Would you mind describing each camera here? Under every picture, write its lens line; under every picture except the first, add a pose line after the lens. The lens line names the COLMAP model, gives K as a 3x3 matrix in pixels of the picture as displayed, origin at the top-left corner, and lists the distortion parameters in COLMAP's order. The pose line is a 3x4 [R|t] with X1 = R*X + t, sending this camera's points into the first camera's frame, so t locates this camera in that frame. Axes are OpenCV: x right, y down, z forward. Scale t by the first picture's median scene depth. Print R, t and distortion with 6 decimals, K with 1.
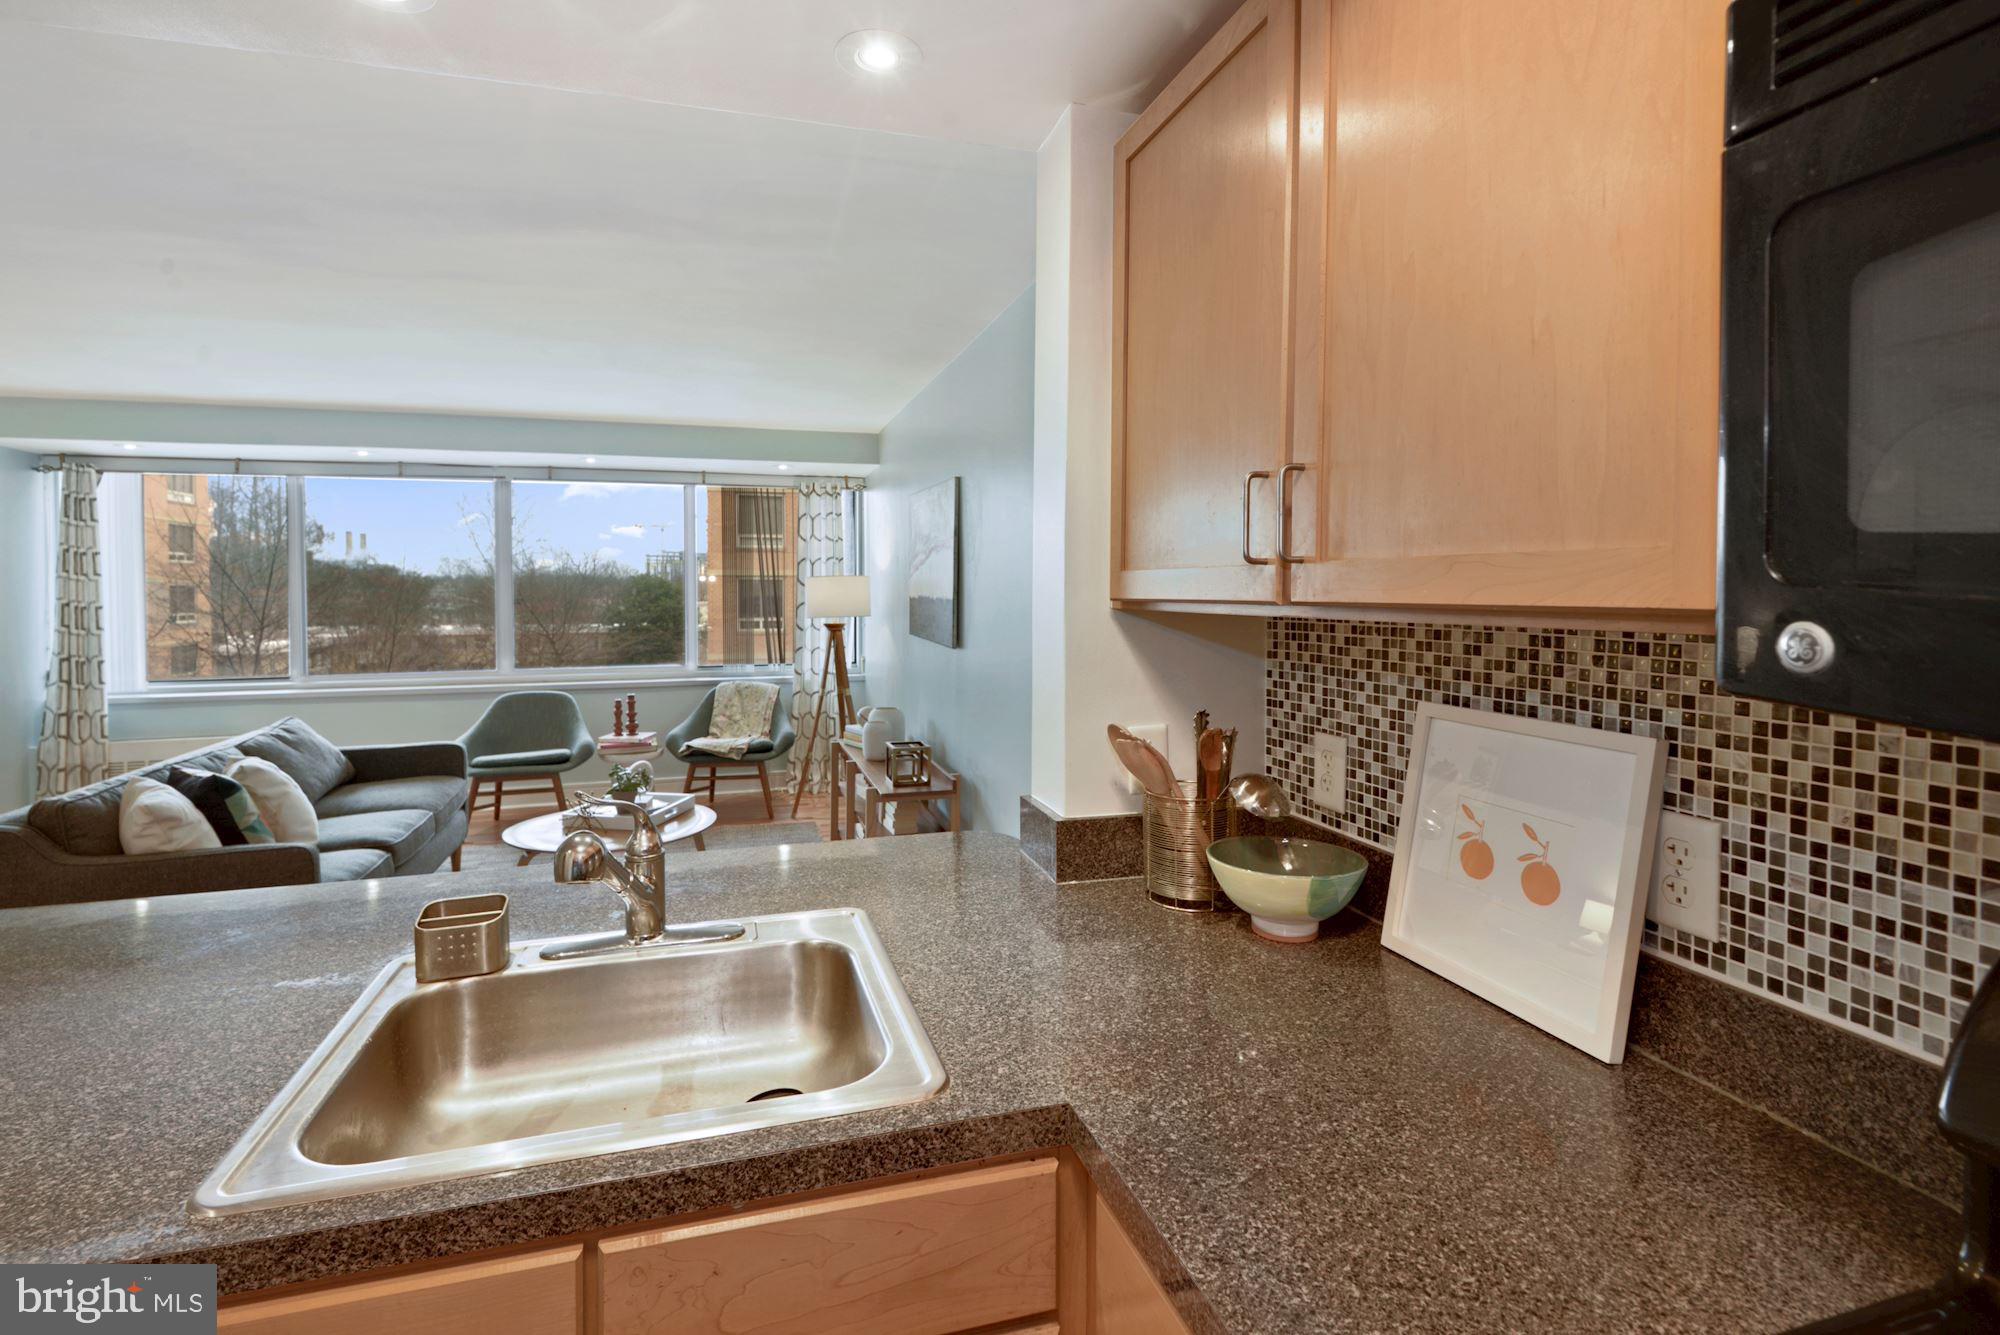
lens RADIAL K [[937.9, 0, 979.6], [0, 937.9, 618.7], [0, 0, 1]] dist [0.025556, -0.012206]
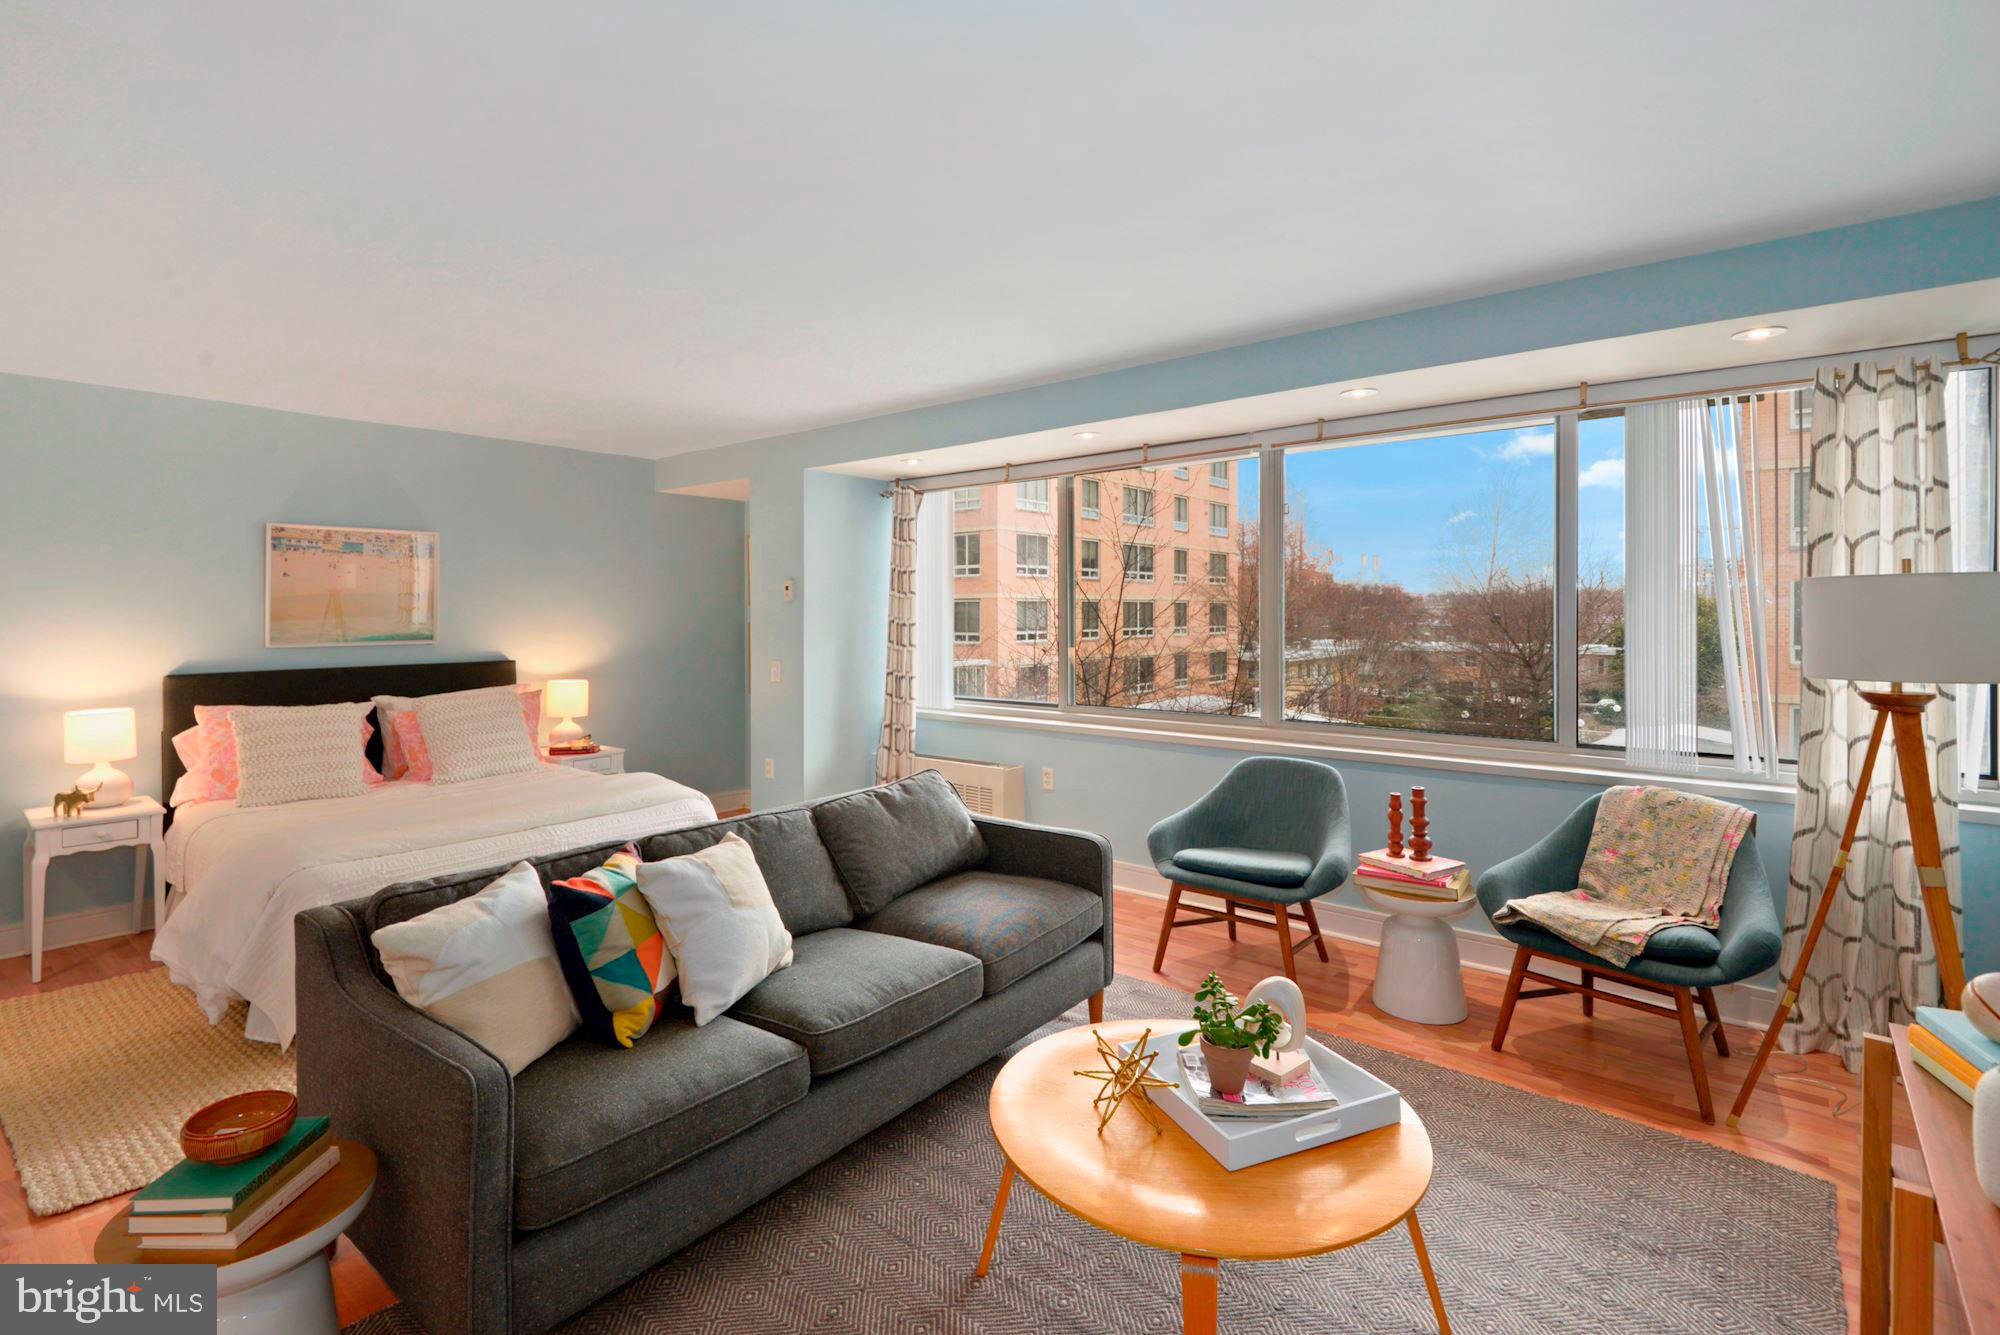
lens RADIAL K [[938.6, 0, 981.7], [0, 938.6, 610.2], [0, 0, 1]] dist [0.034347, -0.023855]
pose [[0.567323, 0.001983, -0.823493, -0.046572], [-0.024641, 0.999590, -0.014569, -0.013329], [0.823127, 0.028556, 0.567139, 0.455249]]
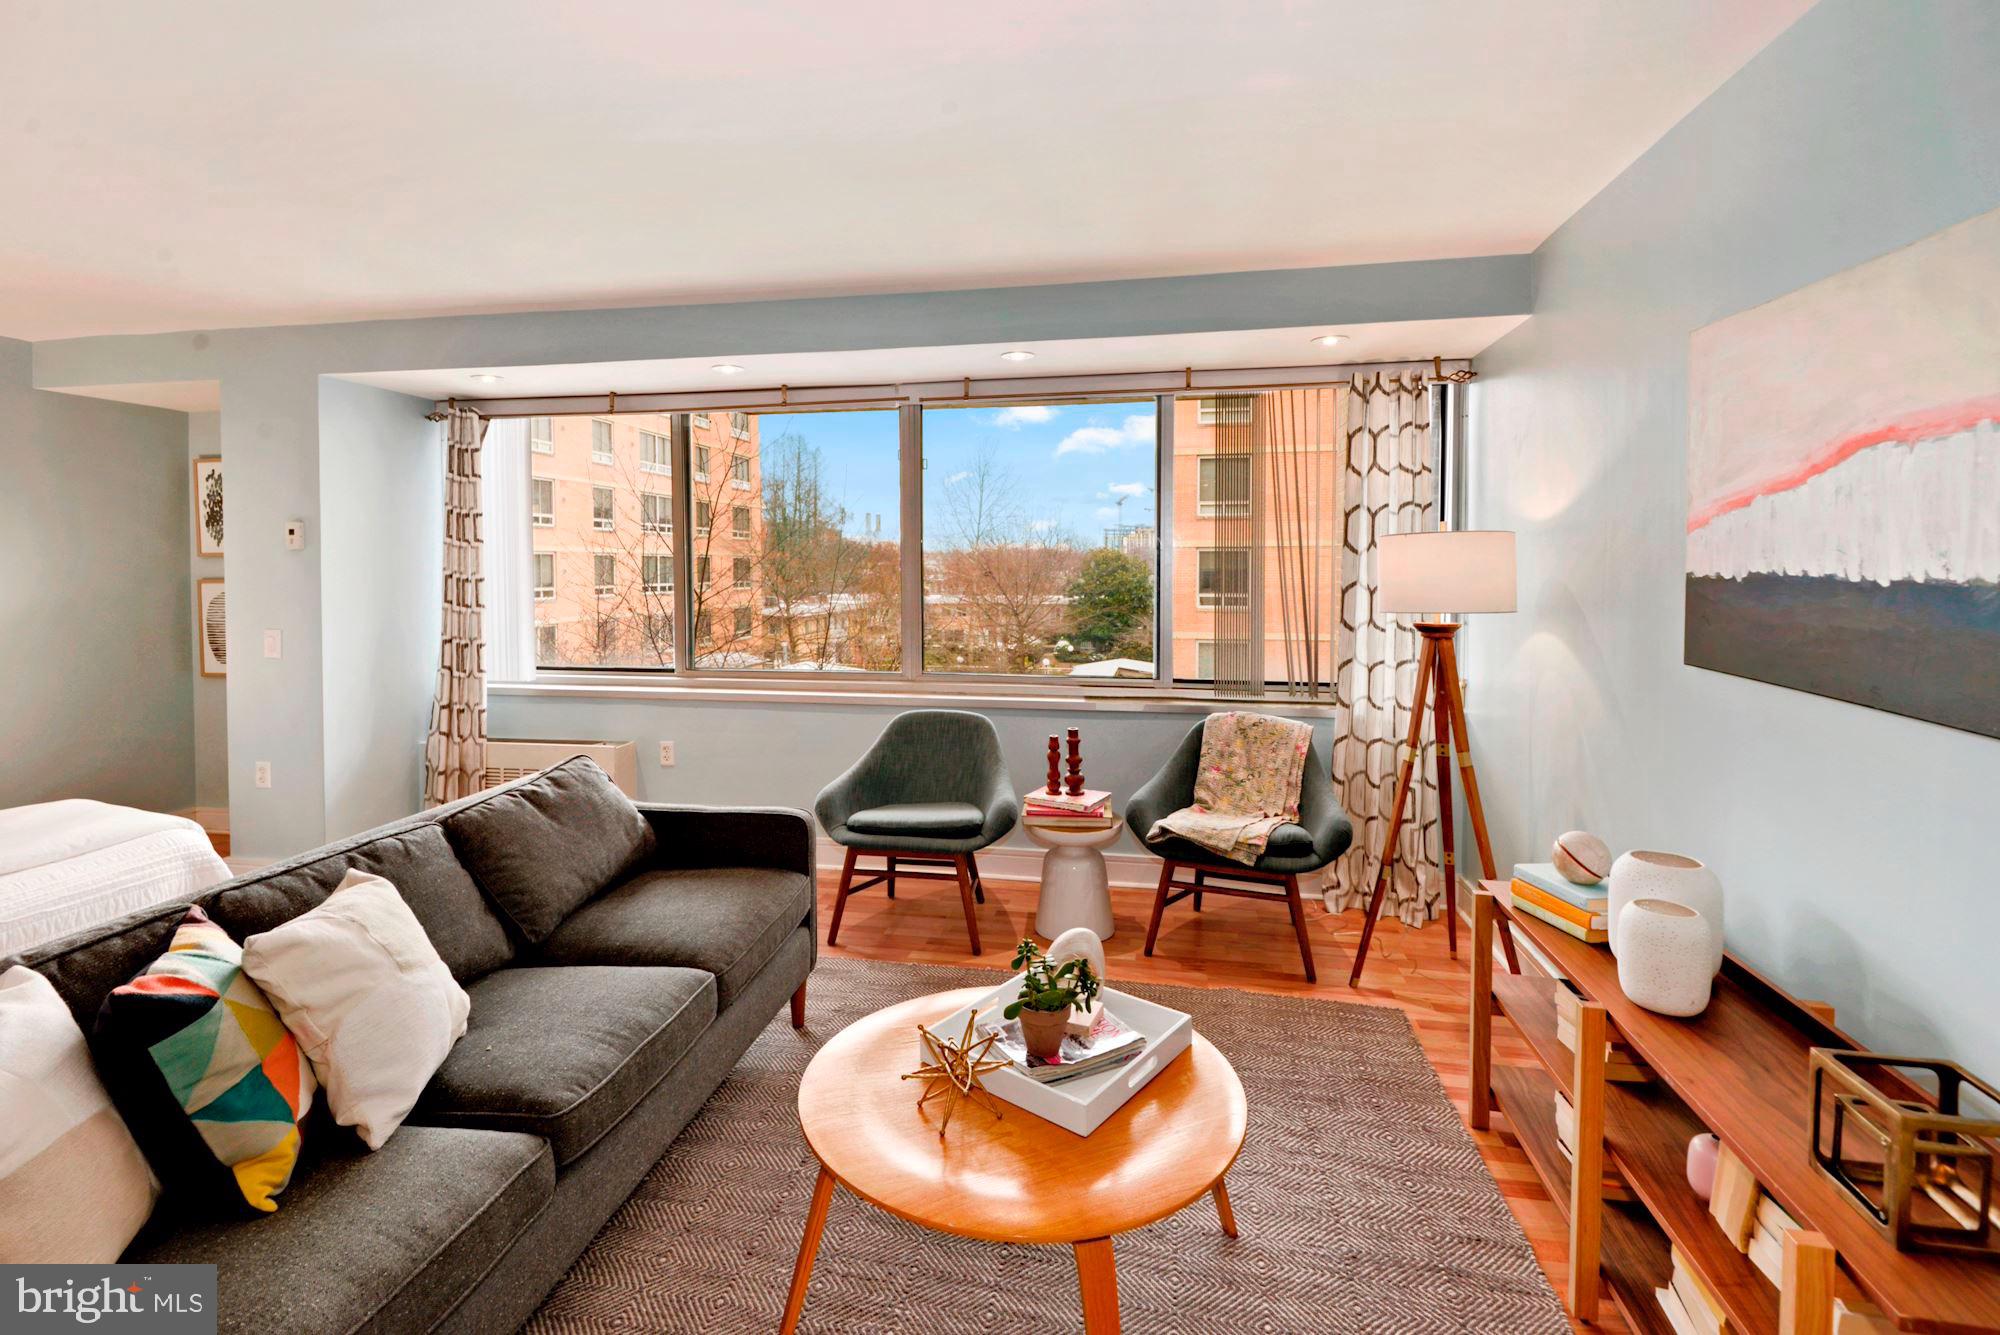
lens RADIAL K [[951.3, 0, 987.8], [0, 951.3, 590.5], [0, 0, 1]] dist [0.036337, -0.025599]
pose [[0.895098, 0.015980, -0.445583, -0.144057], [-0.017342, 0.999849, 0.001019, -0.010460], [0.445532, 0.006815, 0.895240, 0.416725]]
